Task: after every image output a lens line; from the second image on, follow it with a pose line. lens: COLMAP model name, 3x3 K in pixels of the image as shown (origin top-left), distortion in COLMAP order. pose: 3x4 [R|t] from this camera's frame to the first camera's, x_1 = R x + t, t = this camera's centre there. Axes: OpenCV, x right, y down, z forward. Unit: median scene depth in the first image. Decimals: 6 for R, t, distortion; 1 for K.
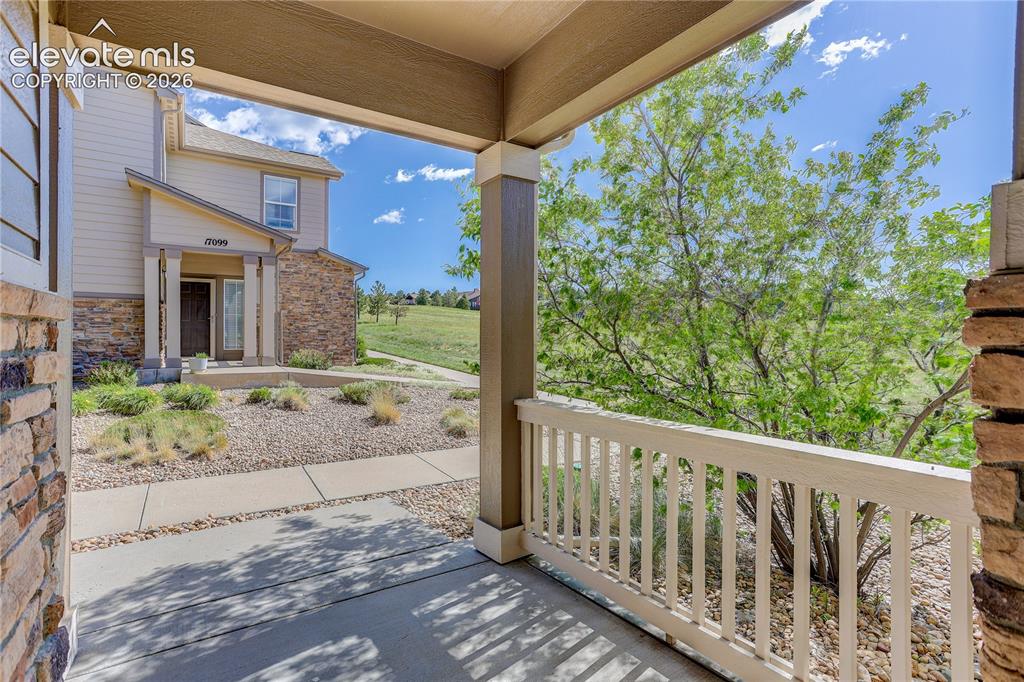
lens RADIAL K [[493.0, 0, 511.5], [0, 493.0, 337.1], [0, 0, 1]] dist [-0.005432, -0.000132]
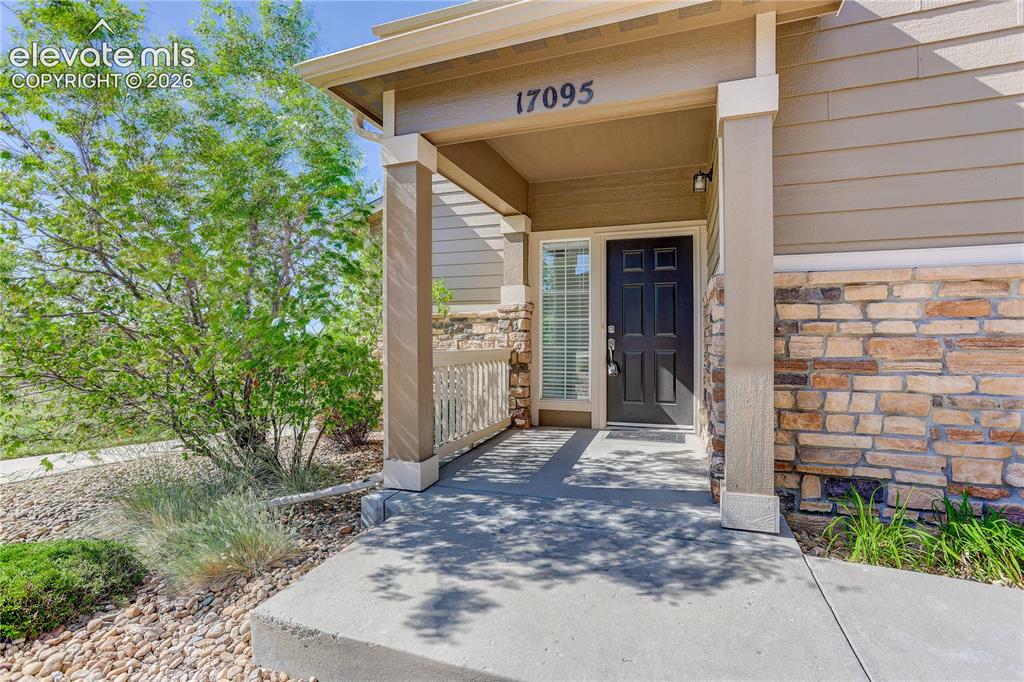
lens RADIAL K [[493.0, 0, 511.8], [0, 493.0, 340.4], [0, 0, 1]] dist [-0.005432, -0.000132]
pose [[-0.588637, 0.000606, 0.808397, -1.098014], [0.005534, 0.999979, 0.003280, 0.096945], [-0.808379, 0.006404, -0.588628, 1.518528]]
